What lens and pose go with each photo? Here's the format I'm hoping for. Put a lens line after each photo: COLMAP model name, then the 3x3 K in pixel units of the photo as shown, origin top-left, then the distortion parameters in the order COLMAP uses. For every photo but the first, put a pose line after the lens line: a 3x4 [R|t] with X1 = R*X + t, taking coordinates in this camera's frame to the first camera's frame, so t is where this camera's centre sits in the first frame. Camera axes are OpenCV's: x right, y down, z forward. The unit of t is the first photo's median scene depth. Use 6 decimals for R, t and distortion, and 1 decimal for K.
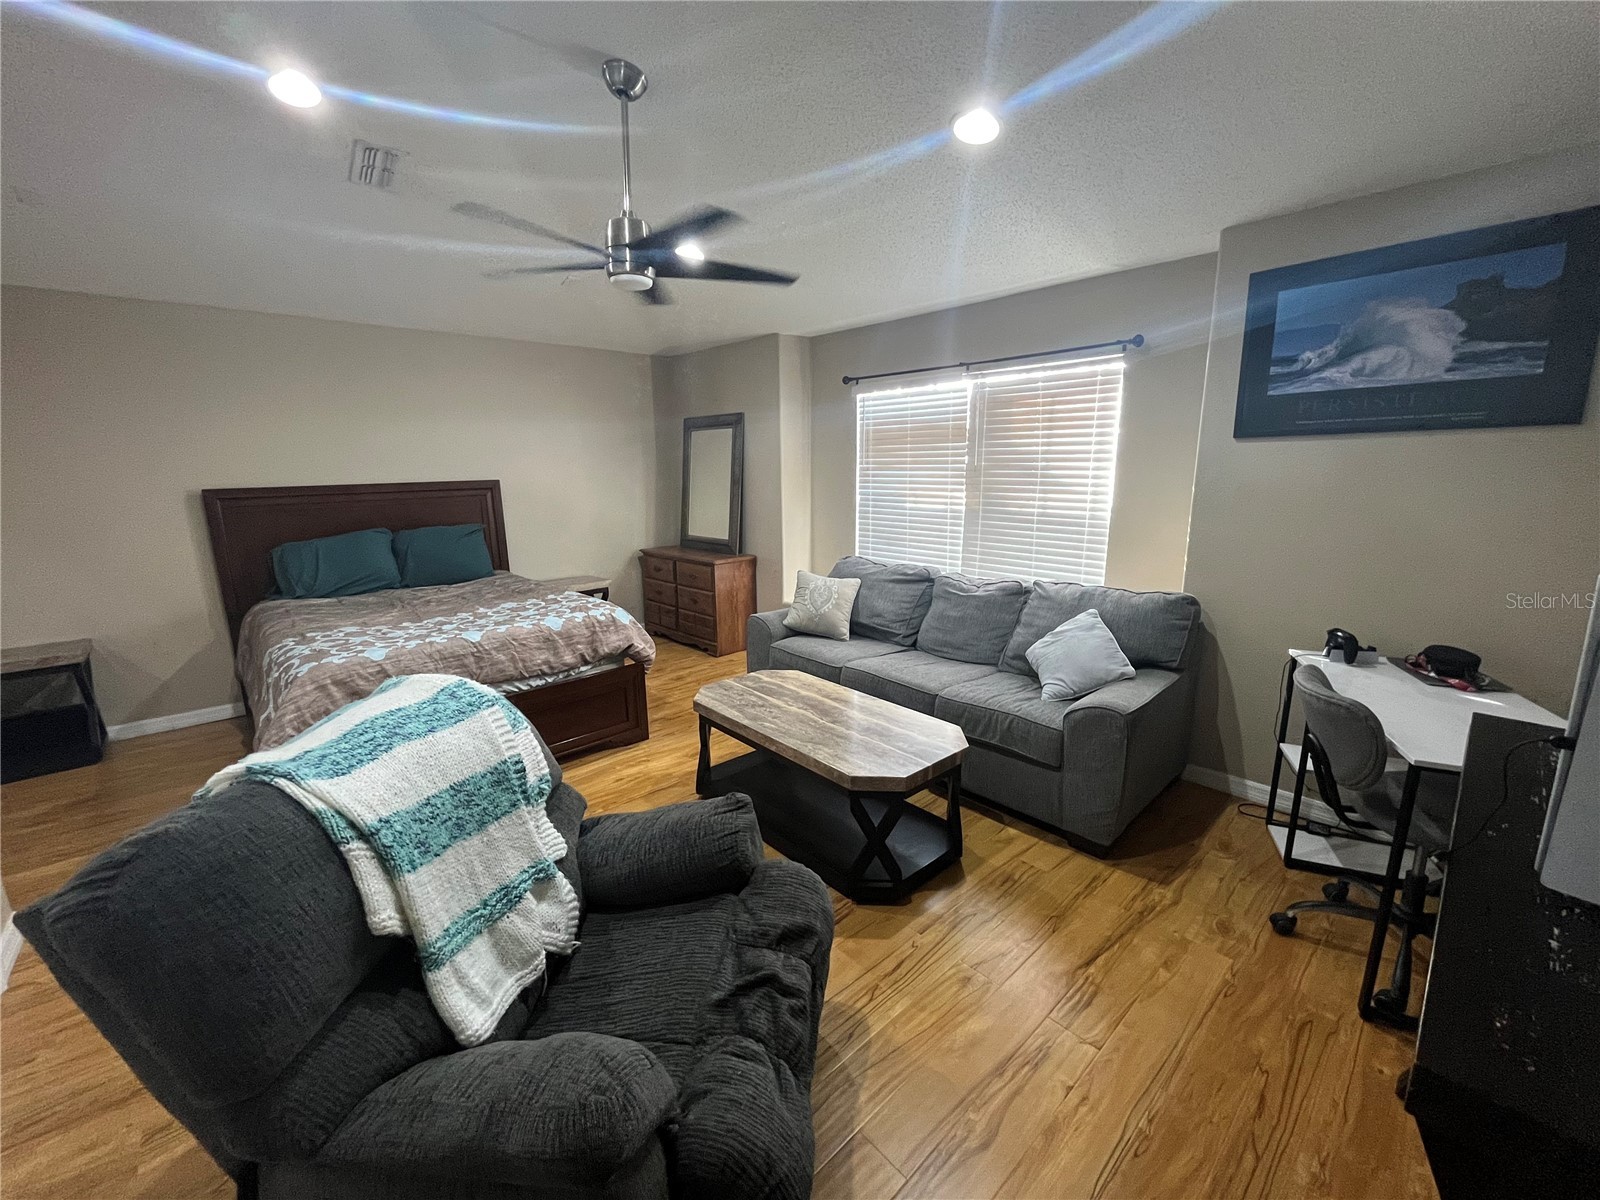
lens RADIAL K [[646.8, 0, 798.6], [0, 646.8, 595.9], [0, 0, 1]] dist [-0.006783, -0.000032]
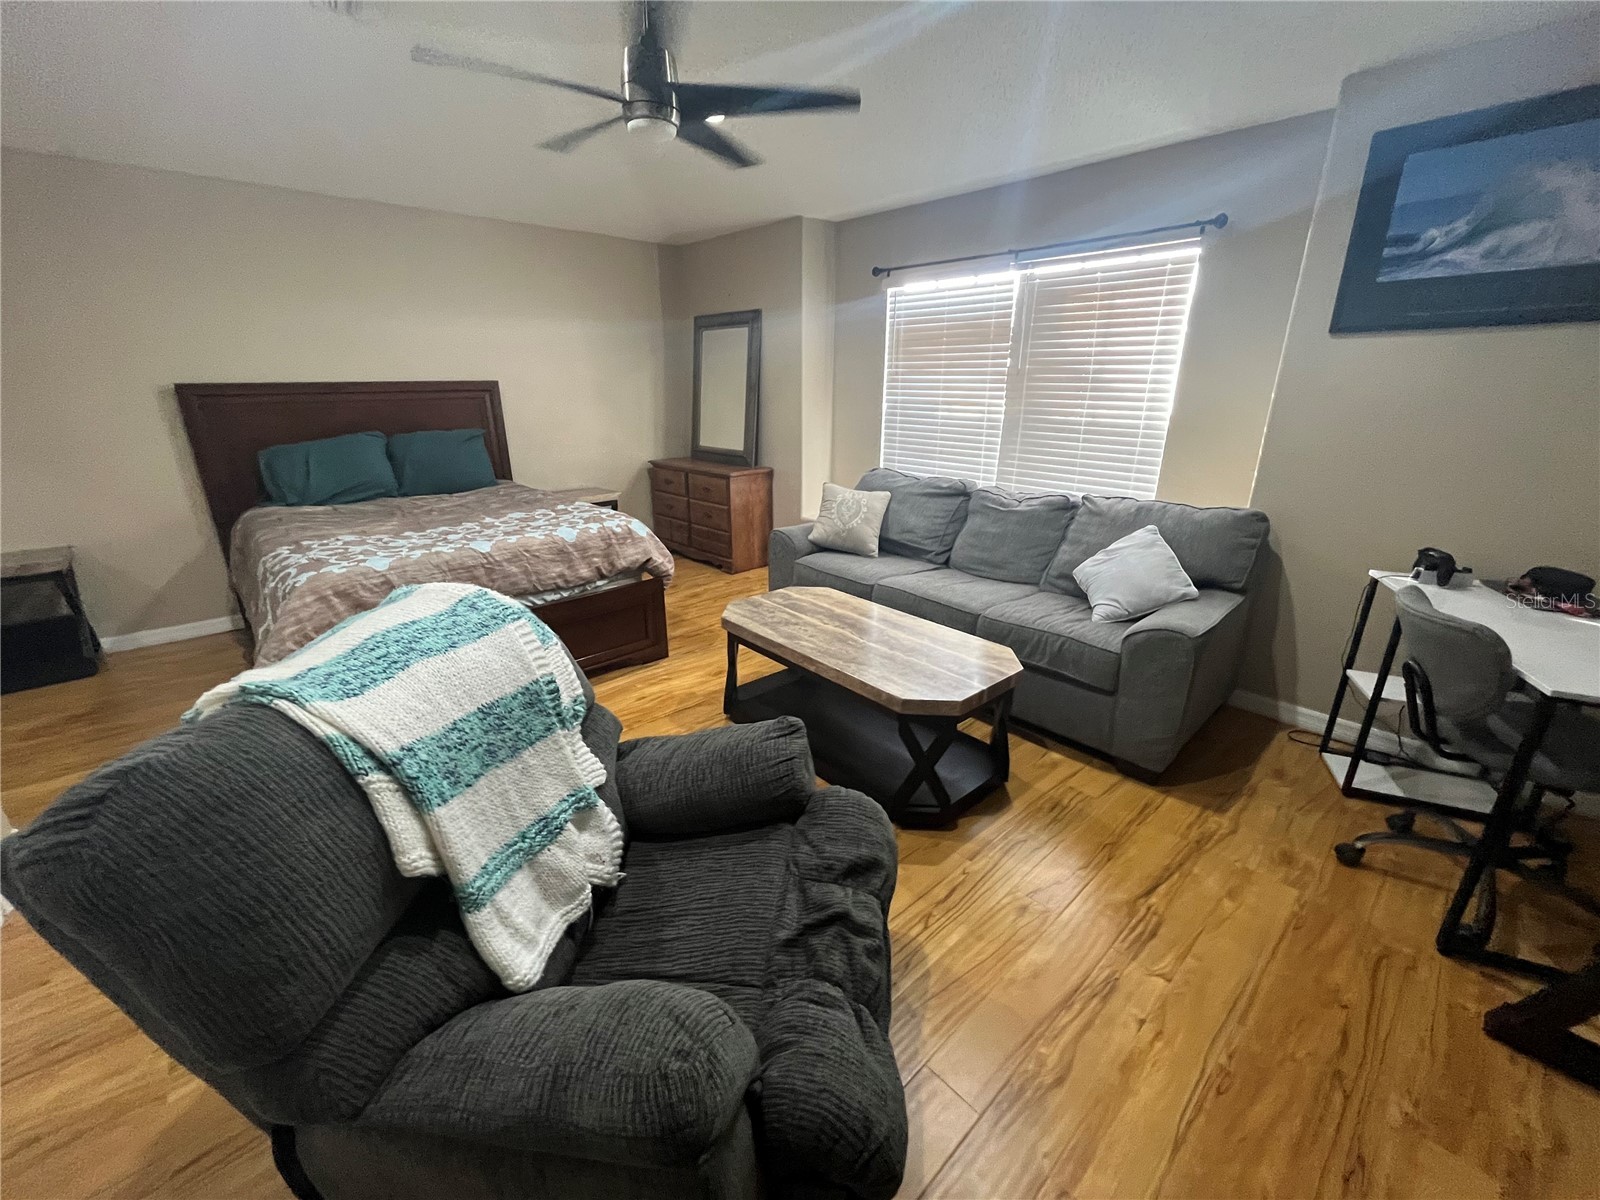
lens RADIAL K [[644.7, 0, 800.0], [0, 644.7, 600.0], [0, 0, 1]] dist [-0.002169, -0.002928]
pose [[0.999916, 0.011987, 0.004830, -0.062728], [-0.012506, 0.991735, 0.127690, 0.018149], [-0.003259, -0.127740, 0.991802, 0.086166]]
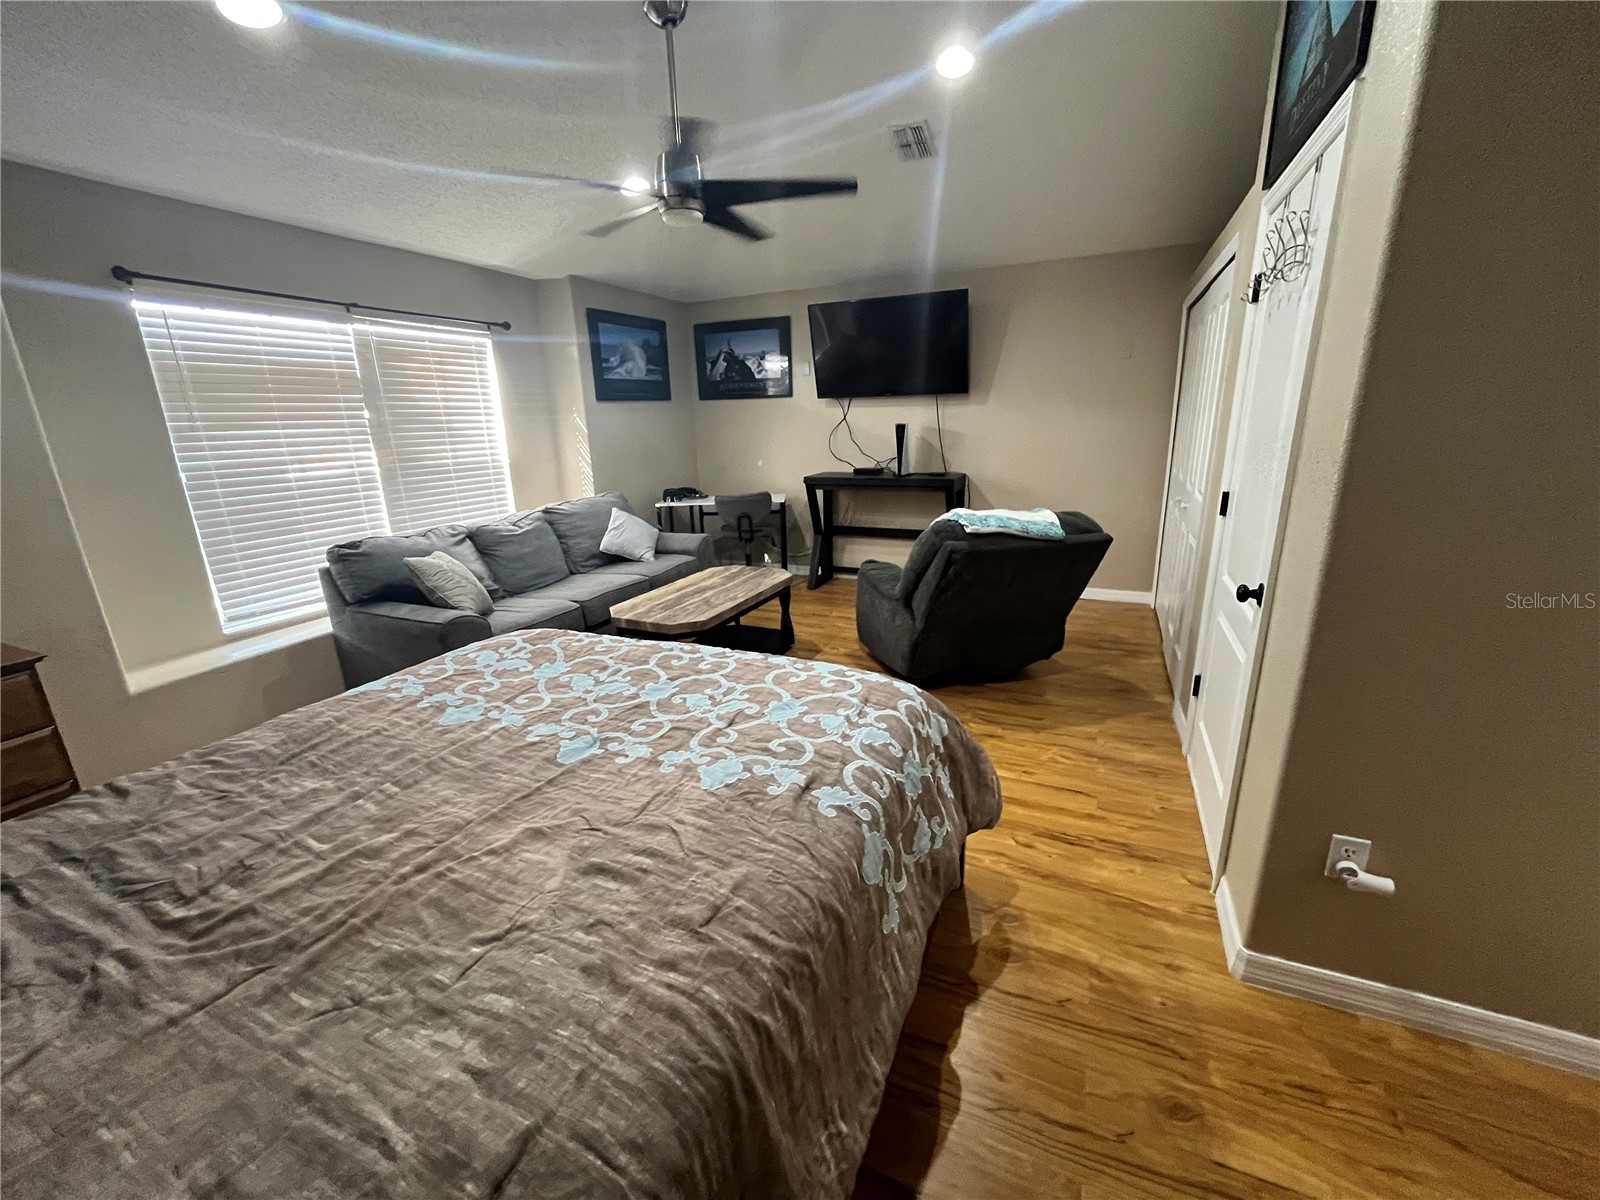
lens RADIAL K [[644.7, 0, 800.0], [0, 644.7, 600.0], [0, 0, 1]] dist [-0.002169, -0.002928]
pose [[-0.399933, -0.233304, 0.886354, -1.426985], [0.210607, 0.917791, 0.336607, -0.251278], [-0.892019, 0.321293, -0.317920, 1.412380]]
